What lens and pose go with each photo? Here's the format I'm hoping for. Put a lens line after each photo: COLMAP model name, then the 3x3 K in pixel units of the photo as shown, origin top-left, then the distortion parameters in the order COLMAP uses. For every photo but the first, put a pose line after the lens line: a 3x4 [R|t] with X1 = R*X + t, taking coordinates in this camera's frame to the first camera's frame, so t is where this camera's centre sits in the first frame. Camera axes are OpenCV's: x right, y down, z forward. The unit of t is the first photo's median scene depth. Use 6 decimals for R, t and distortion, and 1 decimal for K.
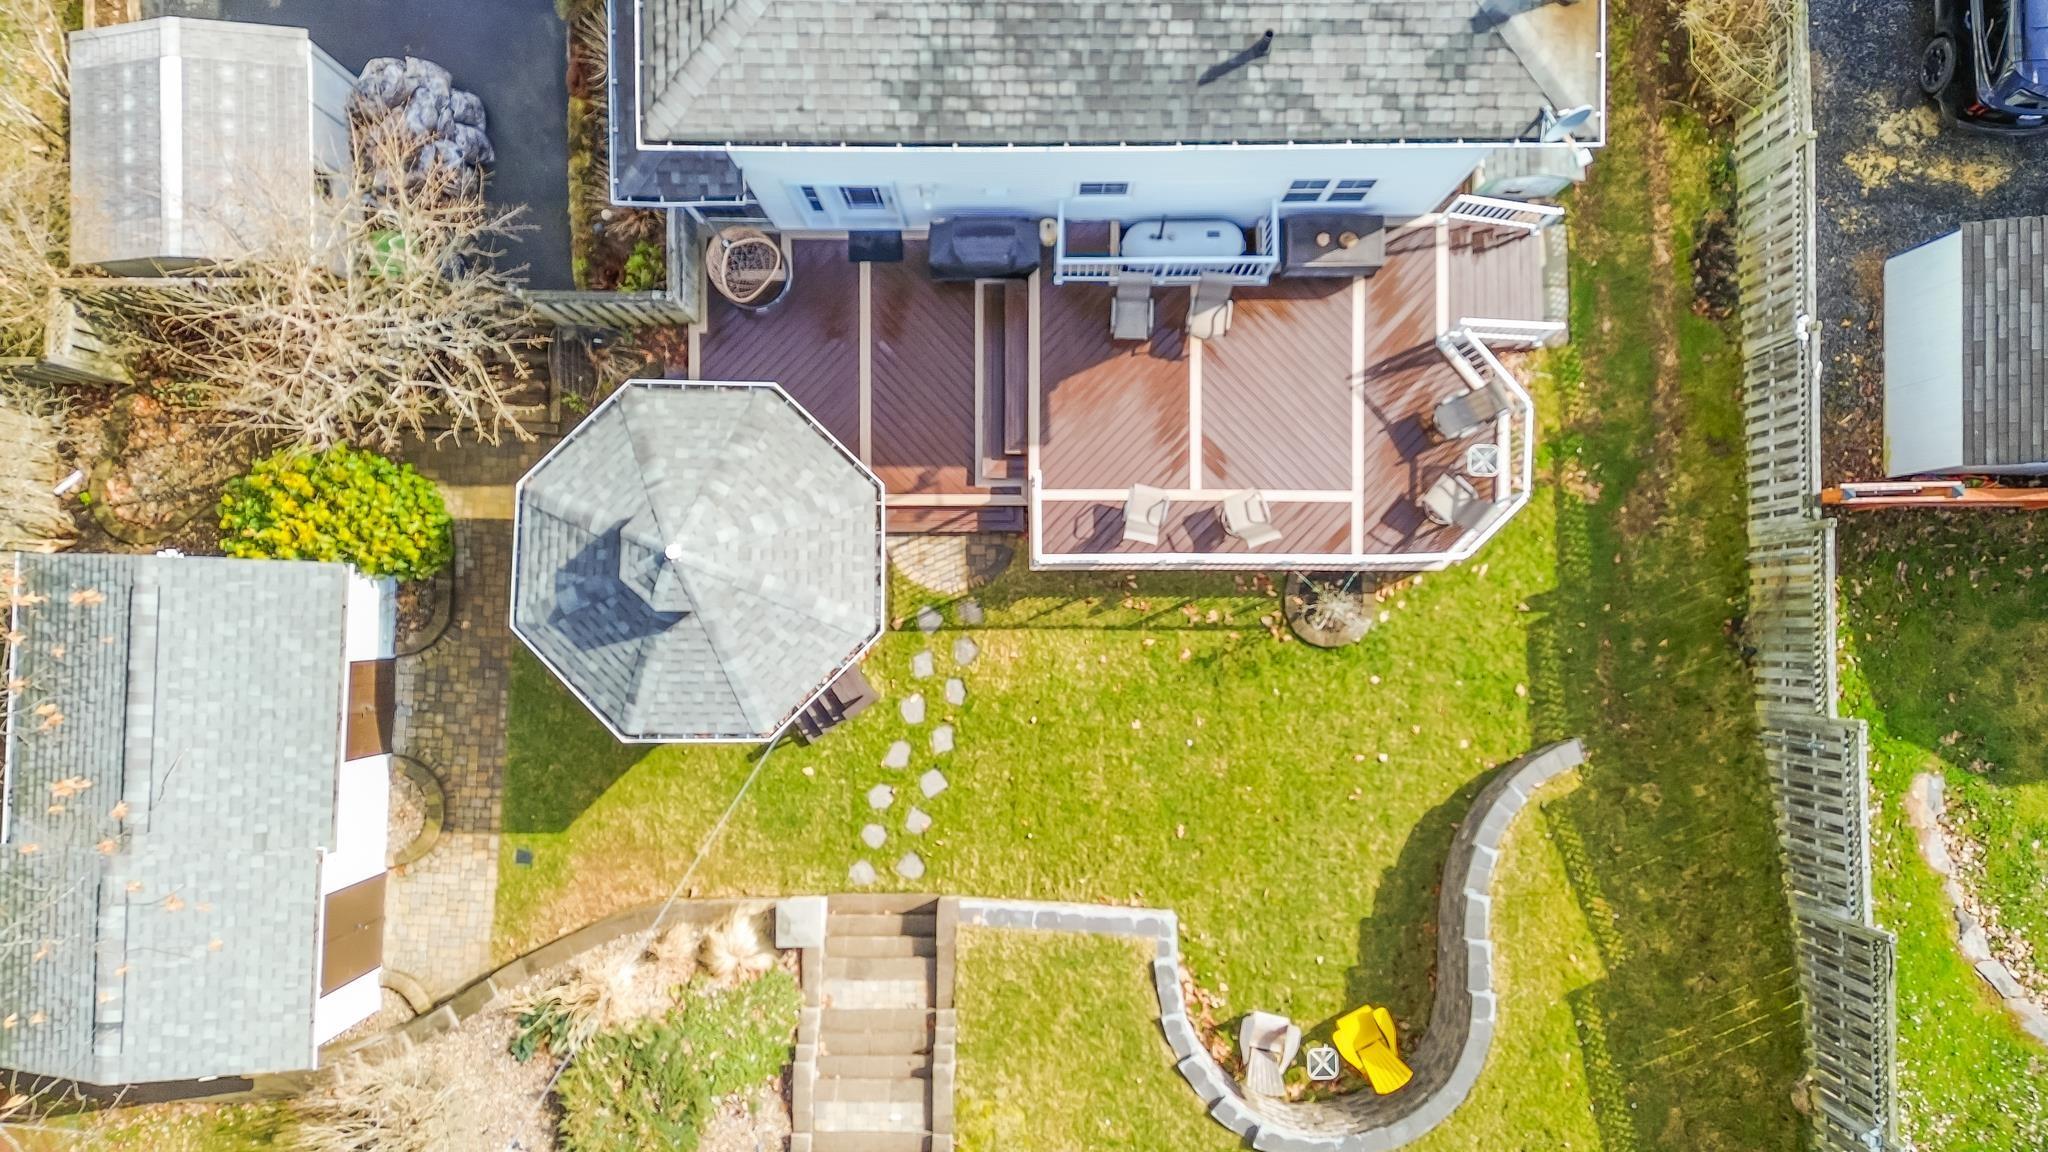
lens RADIAL K [[1487.7, 0, 979.4], [0, 1487.7, 575.0], [0, 0, 1]] dist [0.074866, -0.074460]
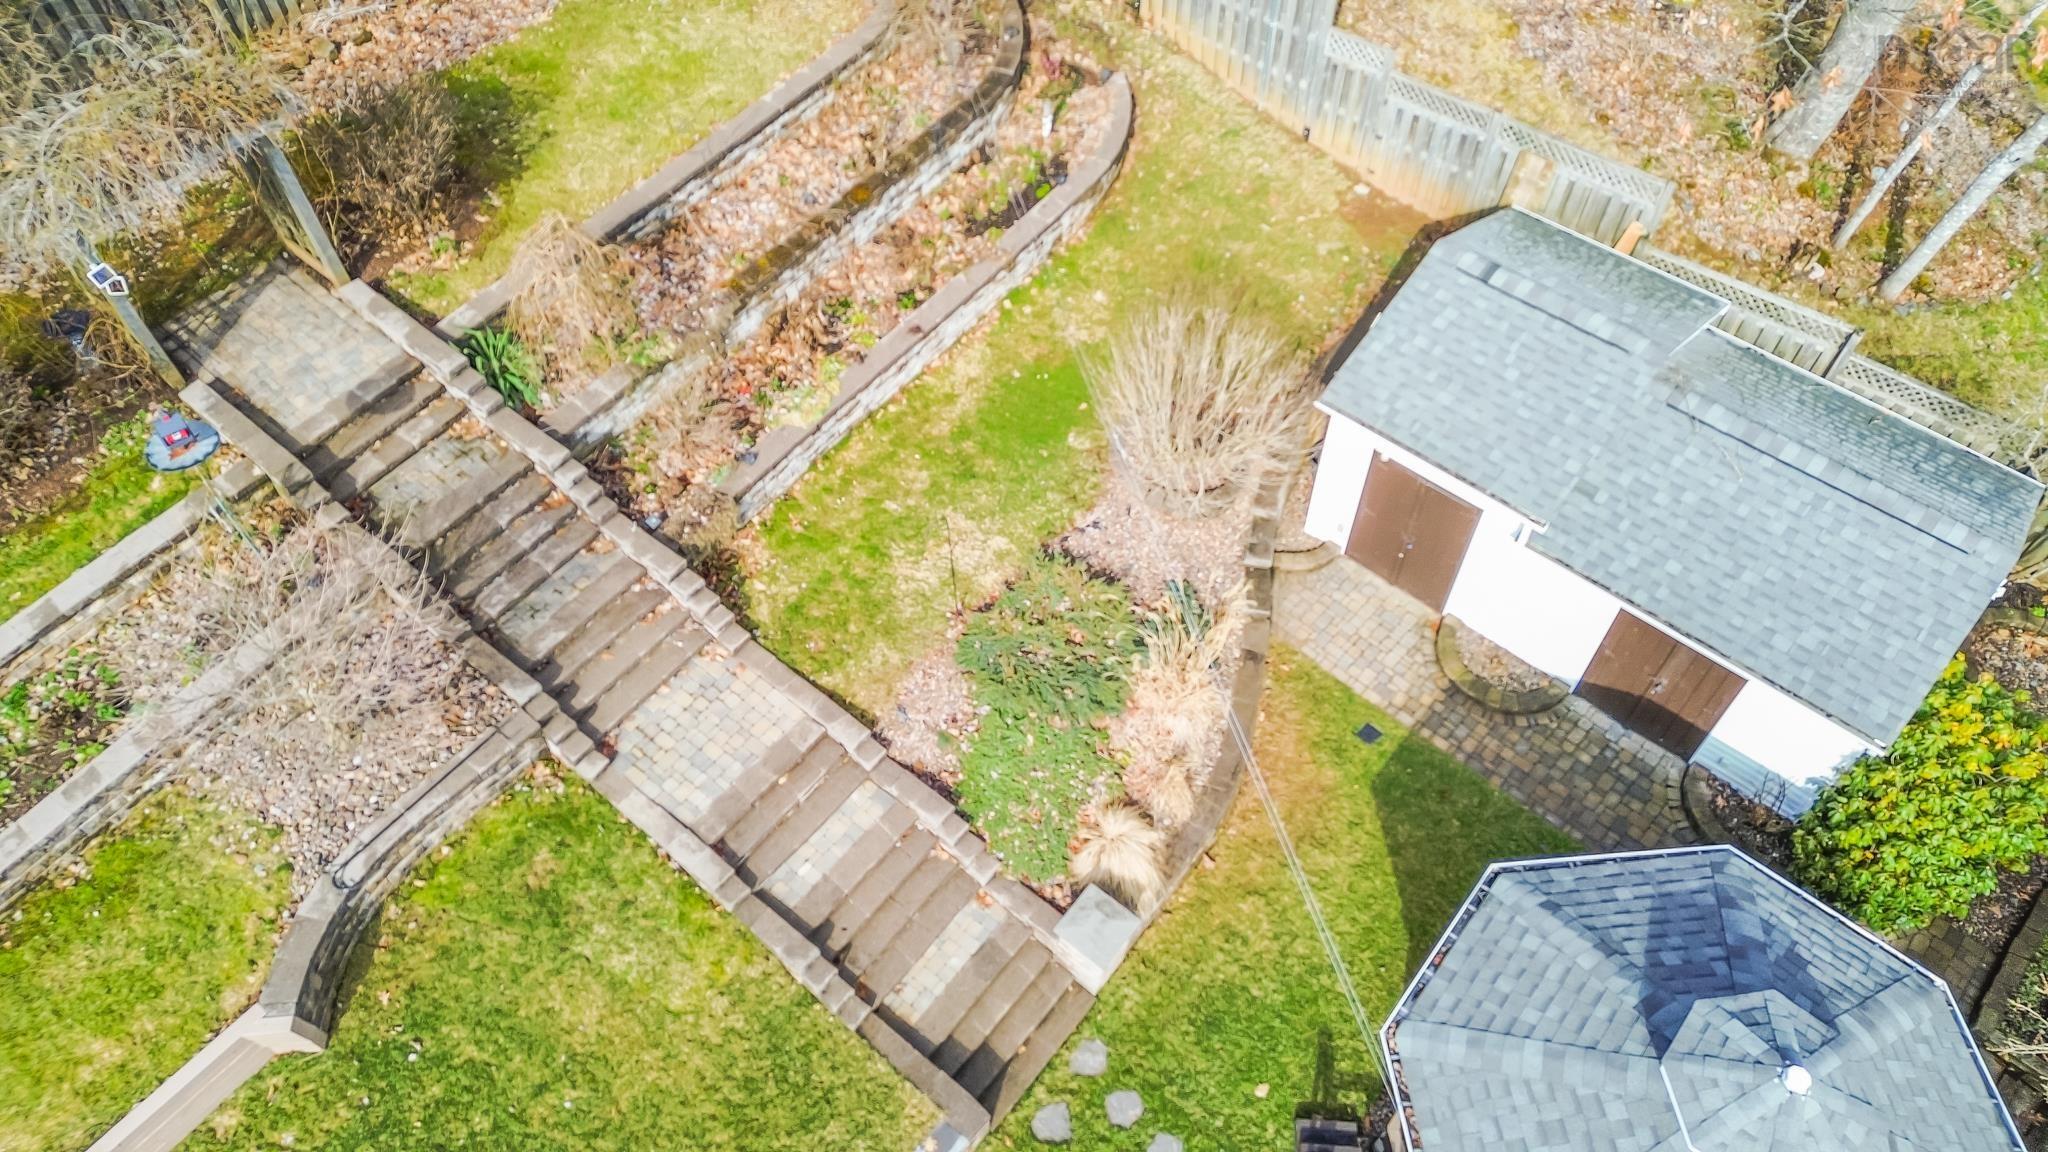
lens RADIAL K [[1453.3, 0, 1037.7], [0, 1453.3, 574.8], [0, 0, 1]] dist [0.079632, -0.086325]
pose [[-0.631375, 0.655678, -0.414068, 0.070107], [-0.773514, -0.494508, 0.396406, 0.066938], [0.055155, 0.570568, 0.819396, 0.350006]]
